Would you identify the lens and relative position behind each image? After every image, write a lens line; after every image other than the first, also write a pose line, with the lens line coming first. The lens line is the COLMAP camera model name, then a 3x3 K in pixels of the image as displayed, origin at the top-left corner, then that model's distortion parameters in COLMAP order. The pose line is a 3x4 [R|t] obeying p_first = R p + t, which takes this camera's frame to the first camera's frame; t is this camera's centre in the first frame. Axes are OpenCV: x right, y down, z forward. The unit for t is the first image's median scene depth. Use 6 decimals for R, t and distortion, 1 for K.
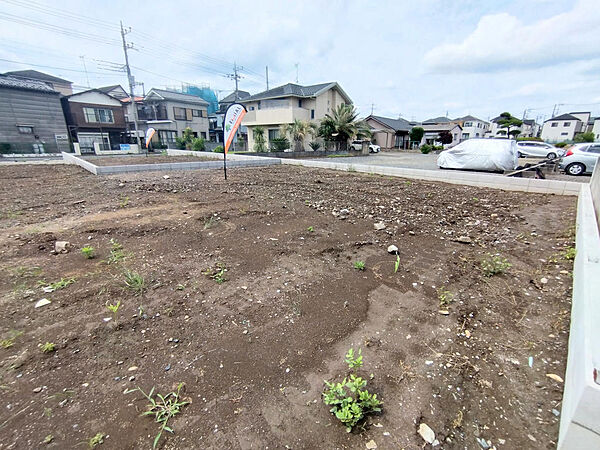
lens RADIAL K [[272.1, 0, 301.0], [0, 272.1, 223.5], [0, 0, 1]] dist [-0.007367, 0.006257]
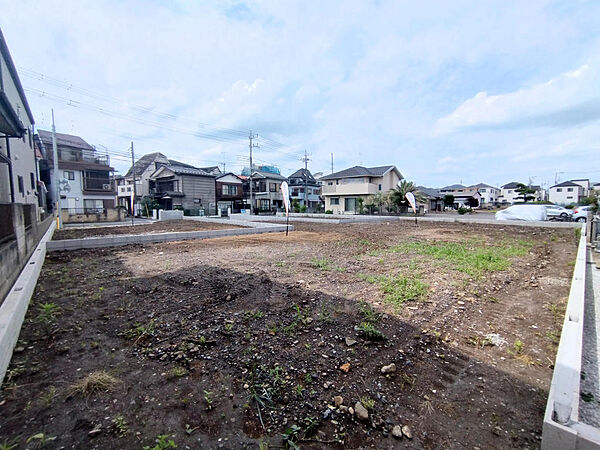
lens RADIAL K [[272.1, 0, 299.1], [0, 272.1, 225.5], [0, 0, 1]] dist [-0.007367, 0.006257]
pose [[0.999302, -0.006528, -0.036791, -0.280554], [-0.001671, 0.975829, -0.218529, 0.081923], [0.037328, 0.218438, 0.975137, -0.290302]]
